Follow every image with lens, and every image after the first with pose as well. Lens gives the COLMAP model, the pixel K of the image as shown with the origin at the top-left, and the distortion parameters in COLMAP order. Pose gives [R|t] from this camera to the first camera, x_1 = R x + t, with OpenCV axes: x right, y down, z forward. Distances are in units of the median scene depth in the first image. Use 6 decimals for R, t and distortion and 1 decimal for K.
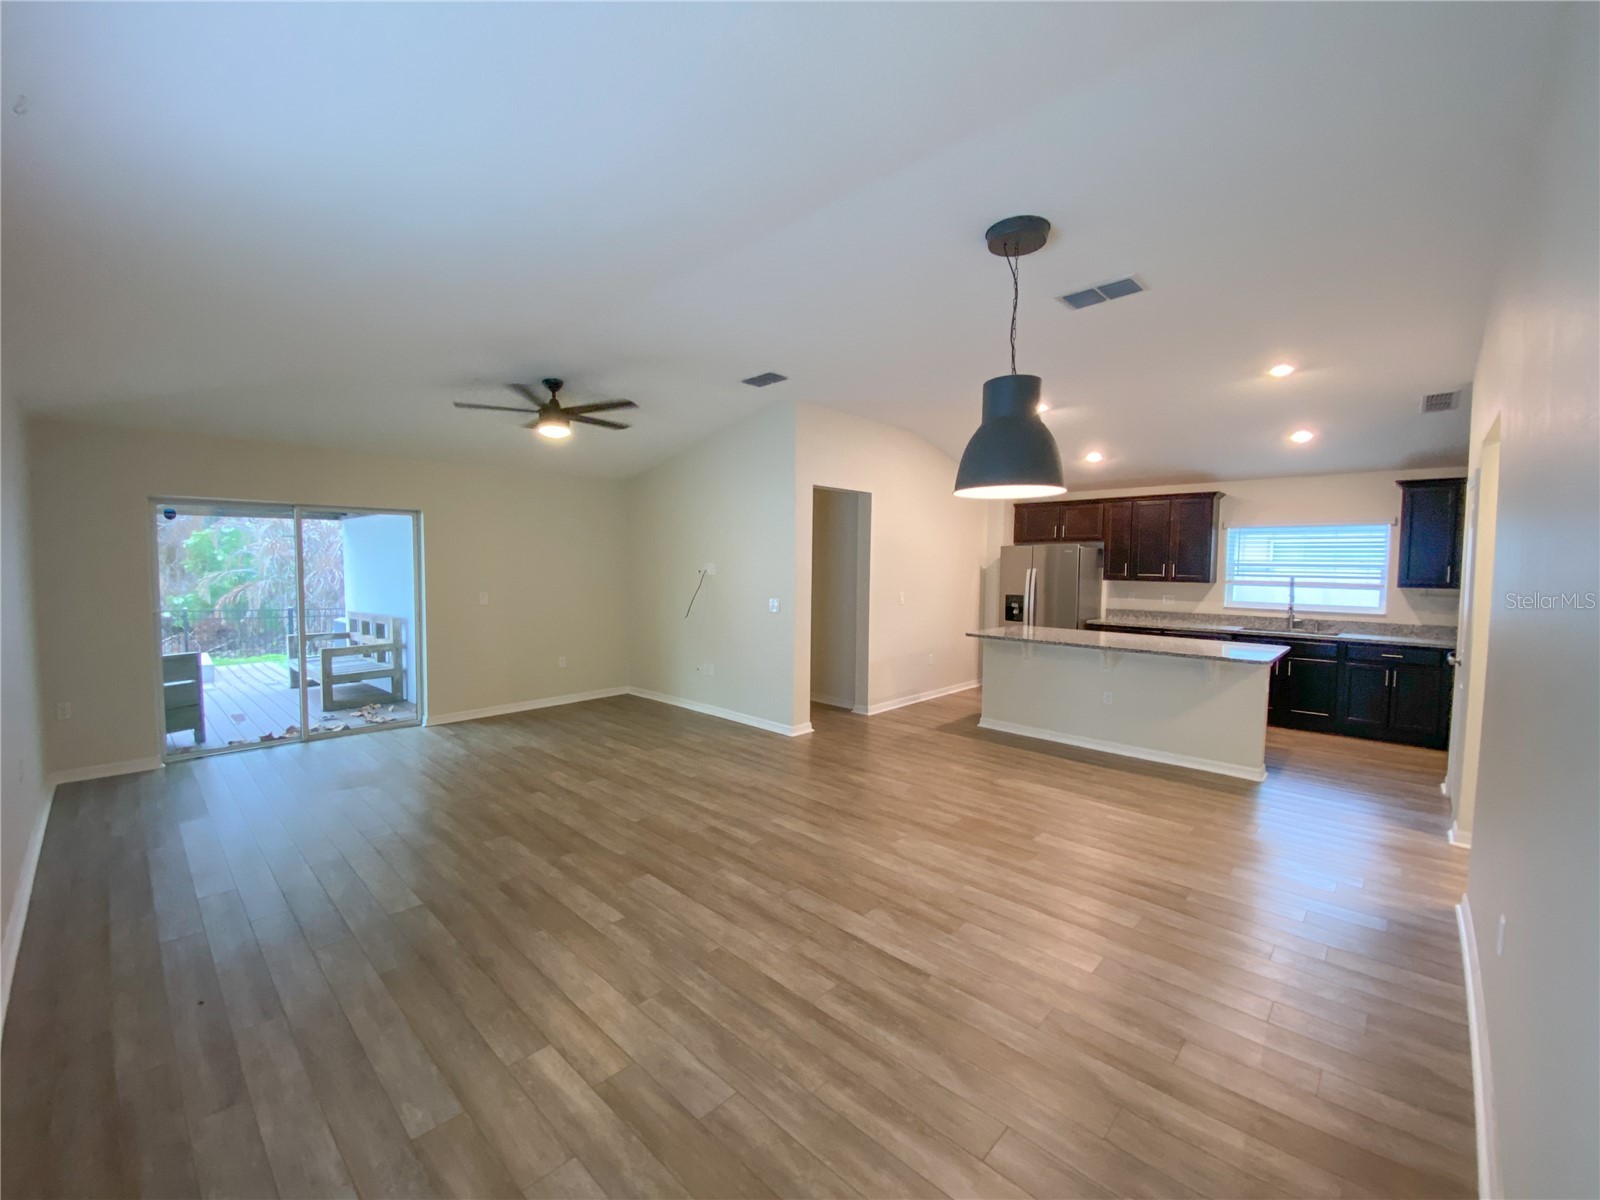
lens RADIAL K [[651.0, 0, 792.7], [0, 651.0, 594.6], [0, 0, 1]] dist [0.044084, -0.036429]
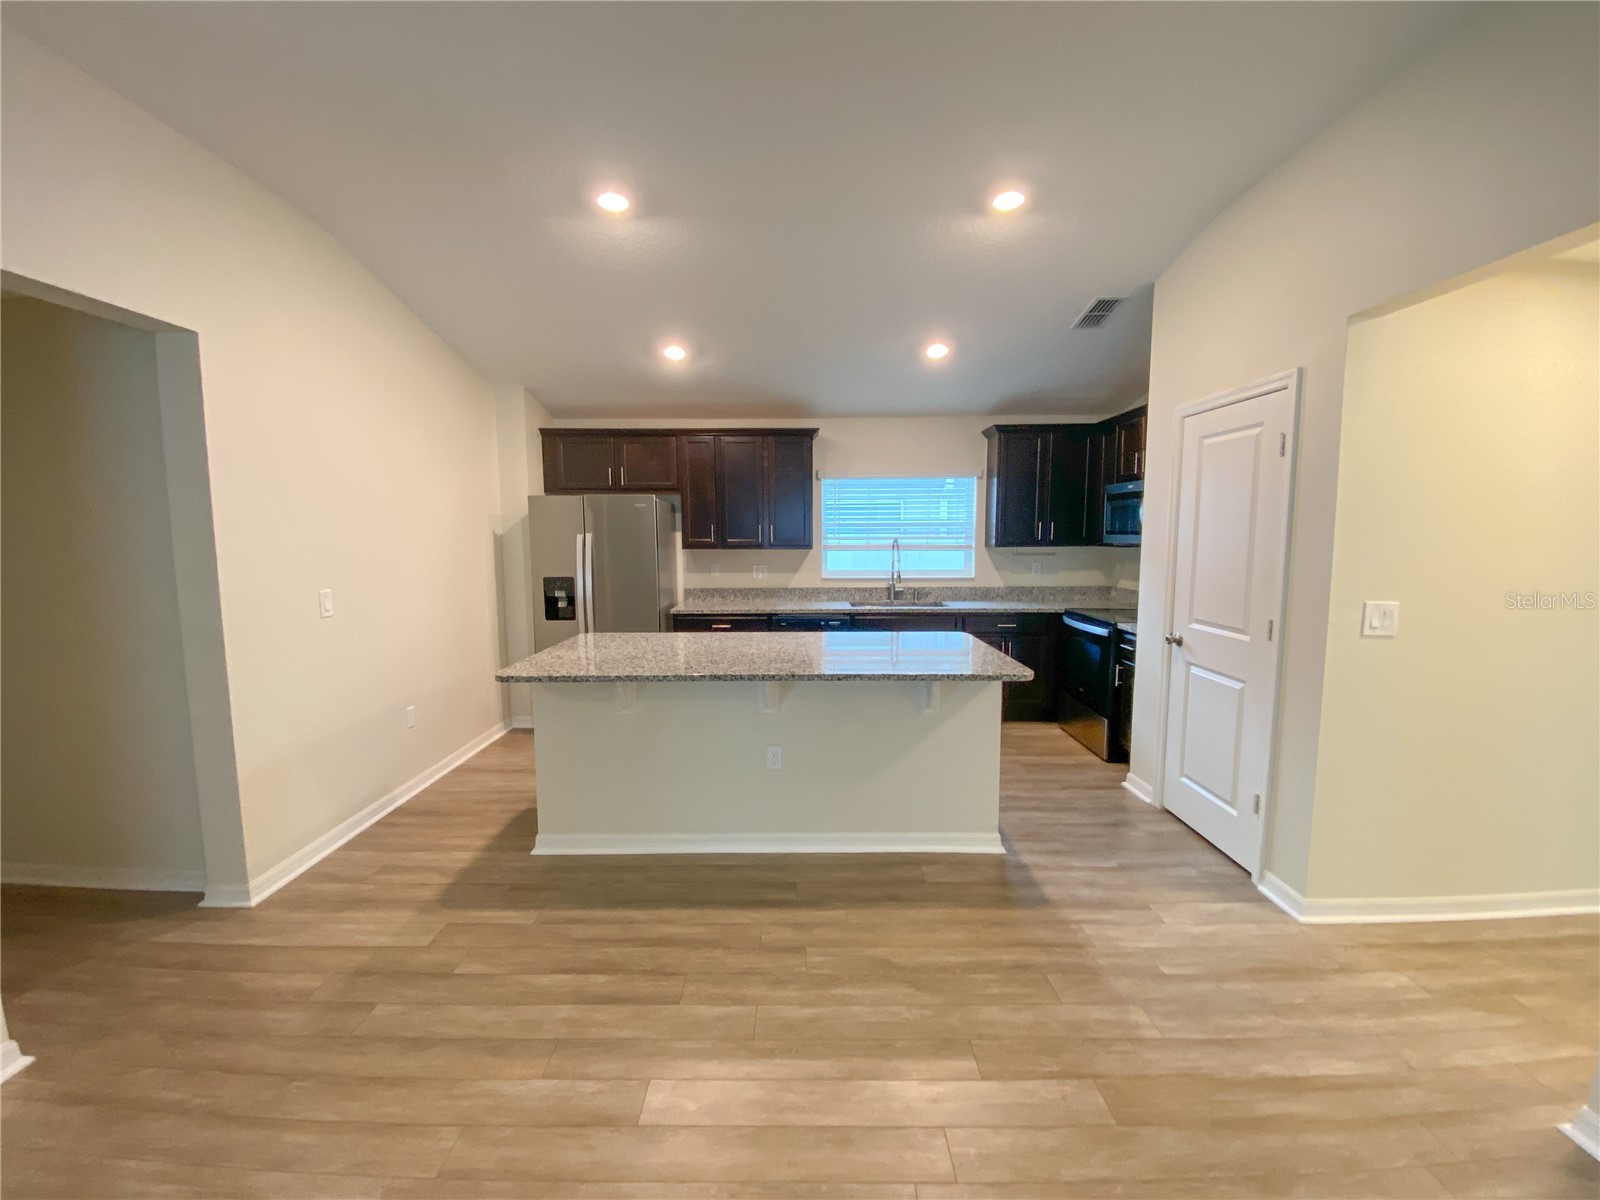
lens RADIAL K [[651.0, 0, 792.7], [0, 651.0, 594.6], [0, 0, 1]] dist [0.044084, -0.036429]
pose [[0.731952, -0.078689, 0.676797, 0.108533], [0.046220, 0.996755, 0.065903, -0.017283], [-0.679787, -0.016956, 0.733213, 0.515498]]
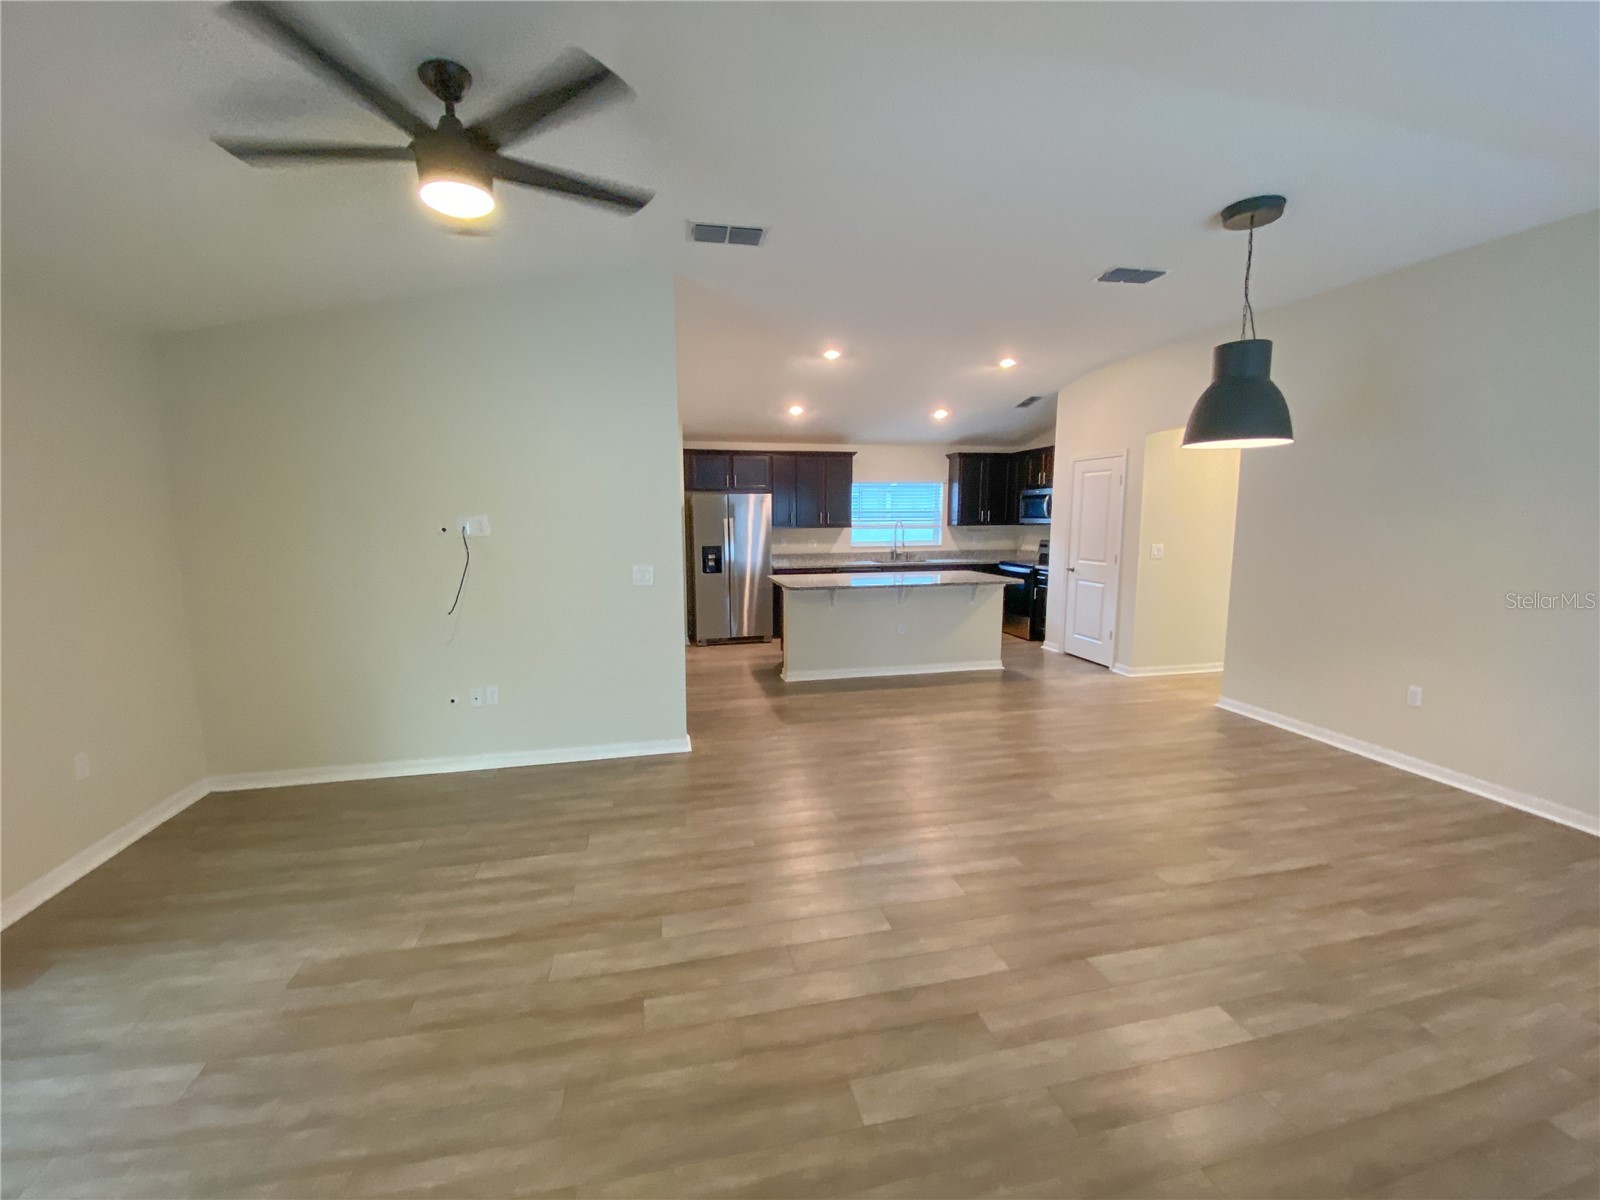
lens RADIAL K [[651.0, 0, 792.7], [0, 651.0, 594.6], [0, 0, 1]] dist [0.044084, -0.036429]
pose [[0.551869, -0.113848, 0.826123, -0.500072], [0.052518, 0.993416, 0.101819, -0.025533], [-0.832276, -0.012805, 0.554214, 0.471985]]
